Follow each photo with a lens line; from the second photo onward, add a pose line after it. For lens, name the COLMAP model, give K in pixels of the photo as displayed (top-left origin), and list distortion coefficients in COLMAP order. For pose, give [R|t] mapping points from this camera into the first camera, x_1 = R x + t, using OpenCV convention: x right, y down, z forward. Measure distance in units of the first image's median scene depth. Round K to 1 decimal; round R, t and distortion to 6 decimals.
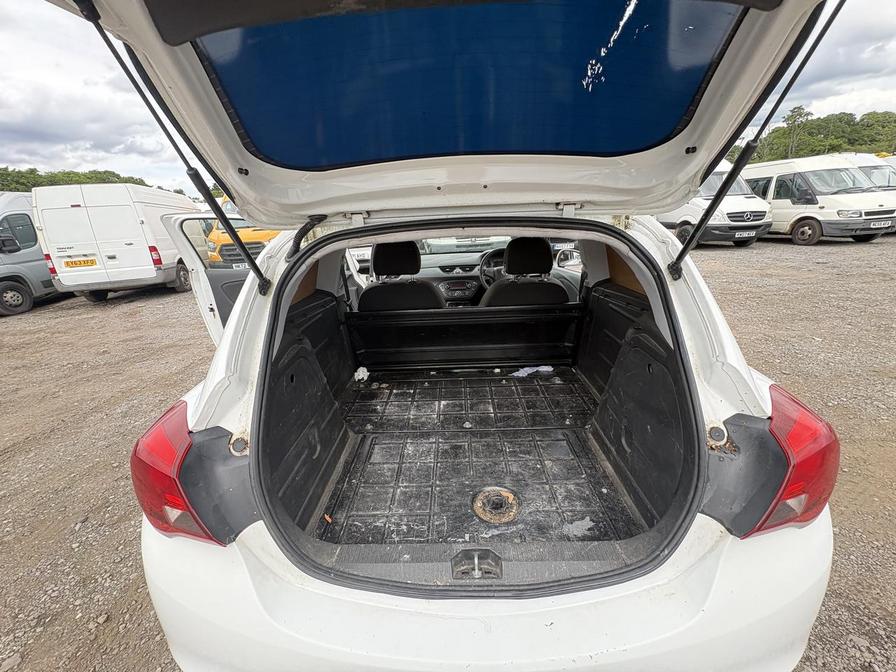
lens RADIAL K [[357.7, 0, 446.2], [0, 357.7, 337.2], [0, 0, 1]] dist [-0.000287, 0.000258]
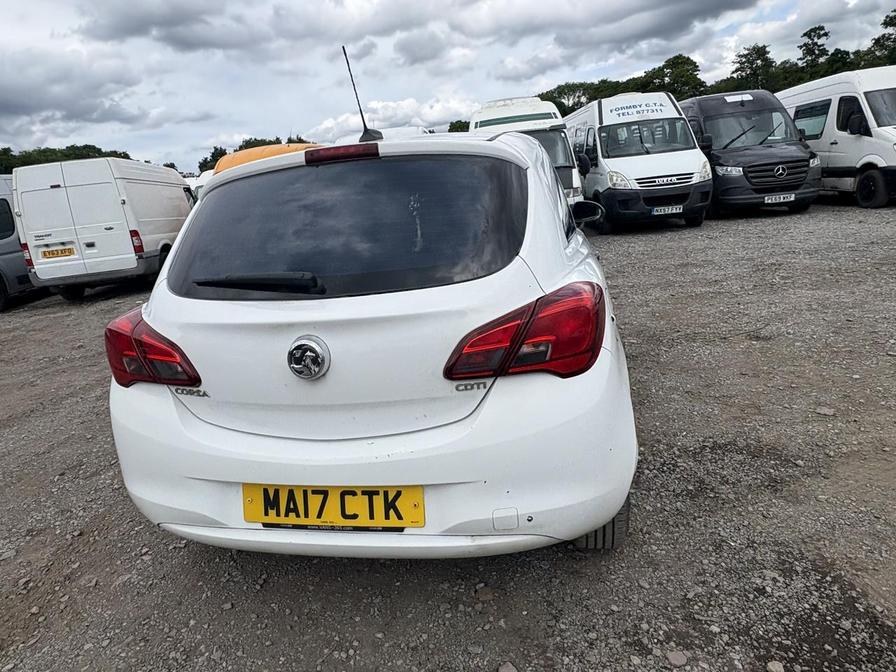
lens RADIAL K [[536.6, 0, 440.2], [0, 536.6, 343.3], [0, 0, 1]] dist [0.002462, -0.001437]
pose [[0.987064, -0.005307, -0.160239, 0.062157], [-0.000296, 0.999390, -0.034926, 0.037763], [0.160327, 0.034522, 0.986460, -0.079295]]
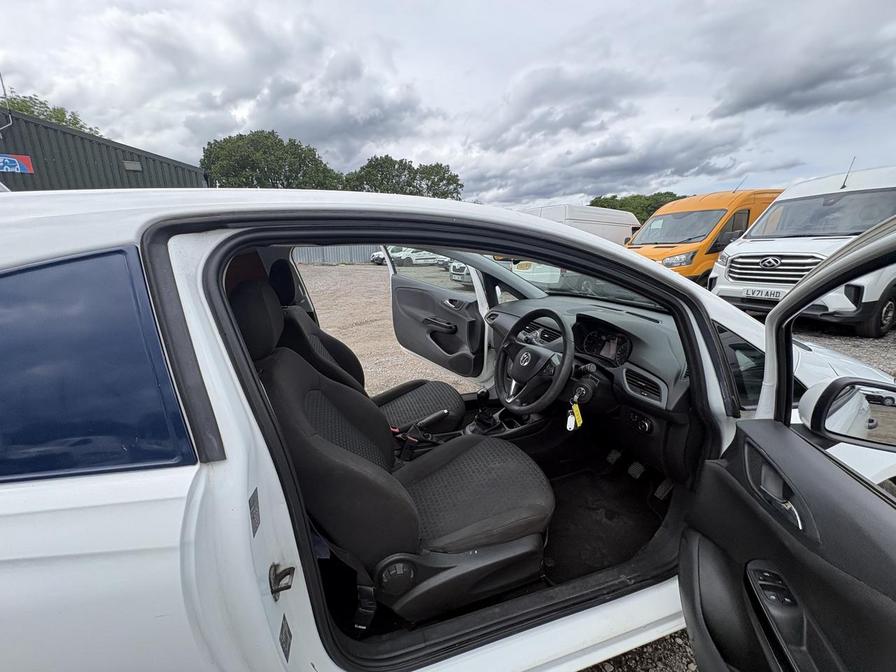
lens RADIAL K [[357.7, 0, 452.2], [0, 357.7, 331.7], [0, 0, 1]] dist [-0.000287, 0.000258]
pose [[0.319467, 0.267250, -0.909130, 0.158293], [-0.313009, 0.935315, 0.164957, -0.075576], [0.894408, 0.231868, 0.382454, 0.210314]]
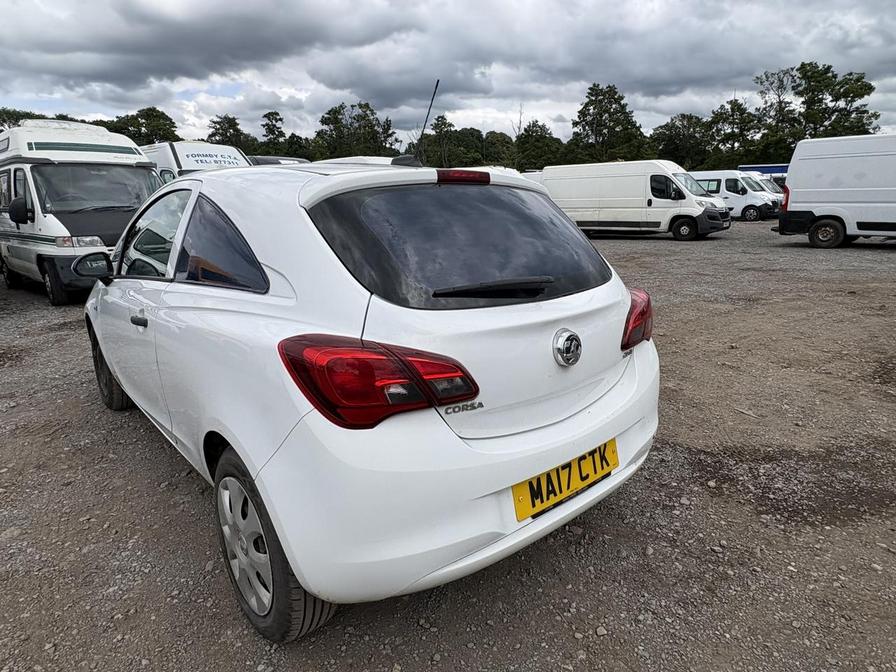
lens RADIAL K [[536.6, 0, 455.6], [0, 536.6, 346.7], [0, 0, 1]] dist [0.002462, -0.001437]
pose [[0.735895, -0.136707, 0.663152, -0.141660], [0.204346, 0.978579, -0.025030, 0.033276], [-0.645525, 0.153931, 0.748066, -0.045563]]
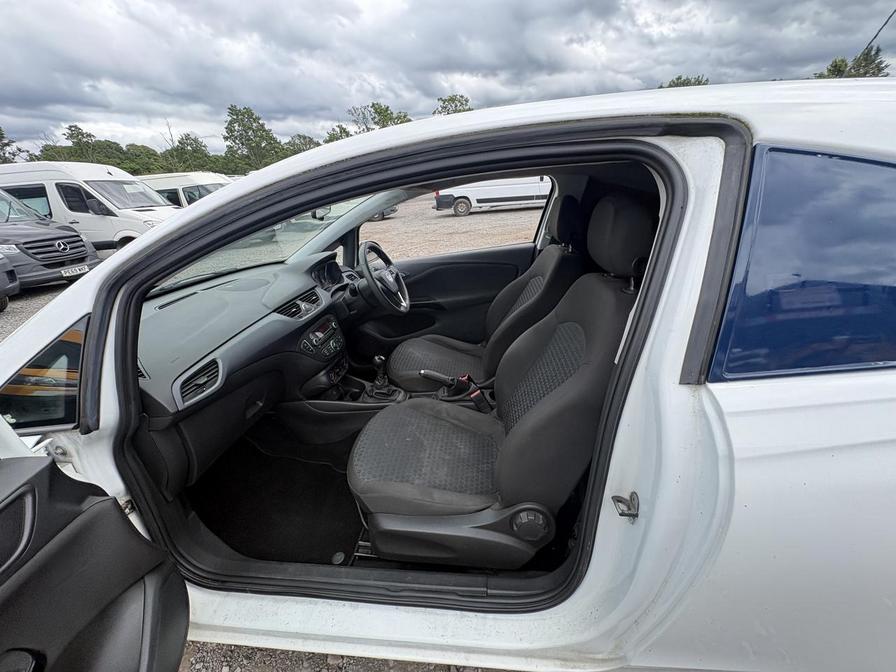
lens RADIAL K [[357.7, 0, 451.0], [0, 357.7, 336.3], [0, 0, 1]] dist [-0.000287, 0.000258]
pose [[0.094334, -0.347701, 0.932848, -0.129521], [0.397949, 0.872079, 0.284808, -0.066757], [-0.912545, 0.344358, 0.220634, 0.228581]]
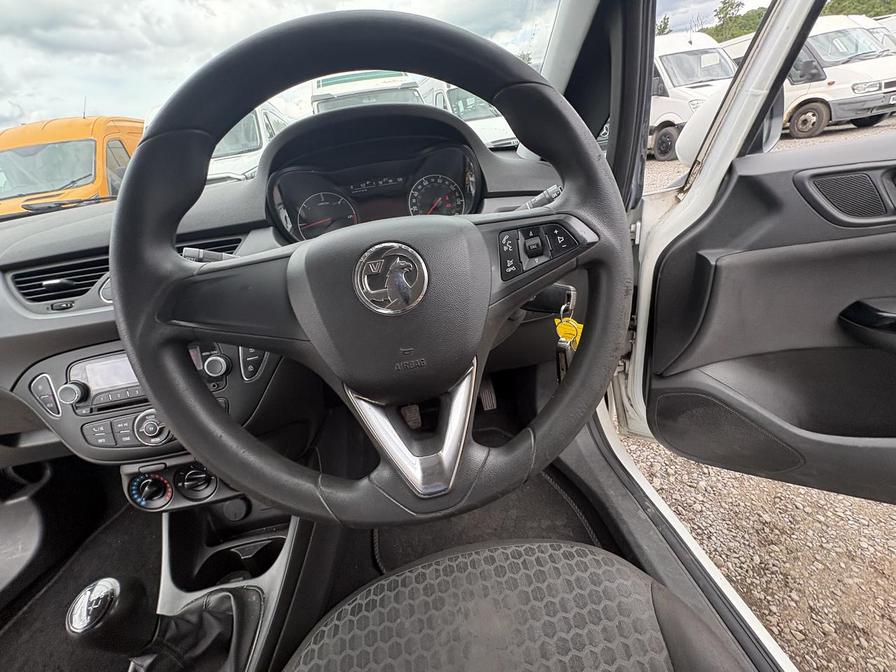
lens RADIAL K [[357.7, 0, 445.0], [0, 357.7, 337.2], [0, 0, 1]] dist [-0.000287, 0.000258]
pose [[0.982108, -0.159488, 0.100136, 0.048993], [0.144490, 0.979197, 0.142460, -0.051488], [-0.120773, -0.125443, 0.984722, 0.259072]]
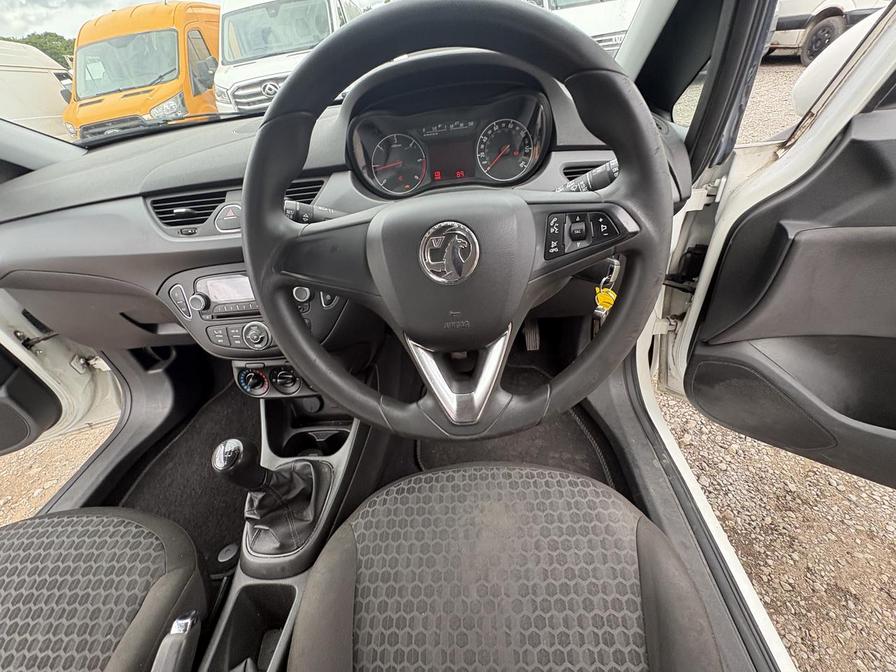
lens RADIAL K [[357.7, 0, 448.0], [0, 357.7, 335.0], [0, 0, 1]] dist [-0.000287, 0.000258]
pose [[0.996497, -0.050906, -0.066348, 0.050269], [0.069830, 0.943055, 0.325223, -0.056590], [0.046014, -0.328717, 0.943307, 0.252976]]
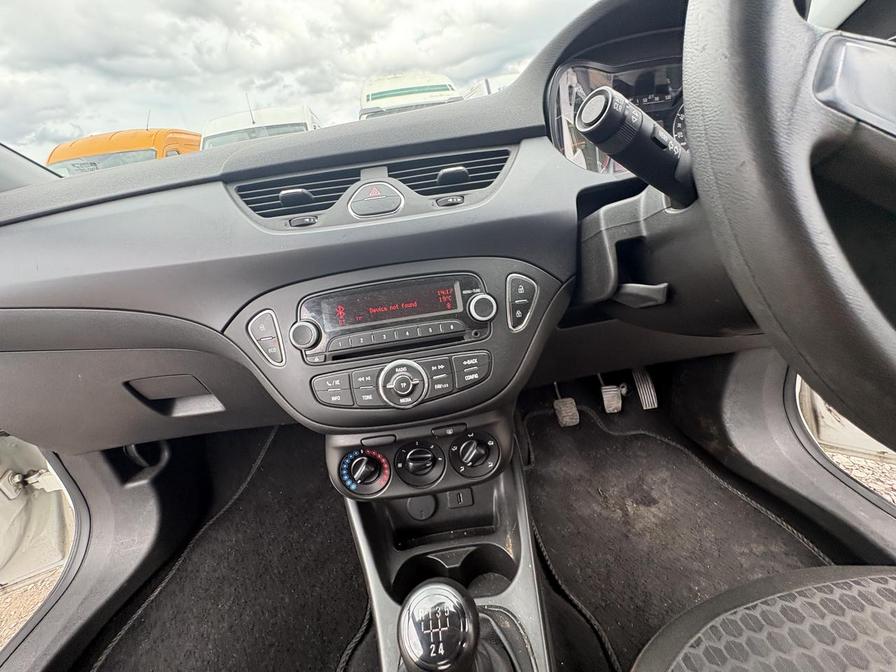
lens RADIAL K [[357.7, 0, 446.4], [0, 357.7, 334.7], [0, 0, 1]] dist [-0.000287, 0.000258]
pose [[0.991006, -0.120309, 0.058584, 0.013836], [0.115015, 0.989579, 0.086629, -0.045687], [-0.068395, -0.079112, 0.994517, 0.274234]]
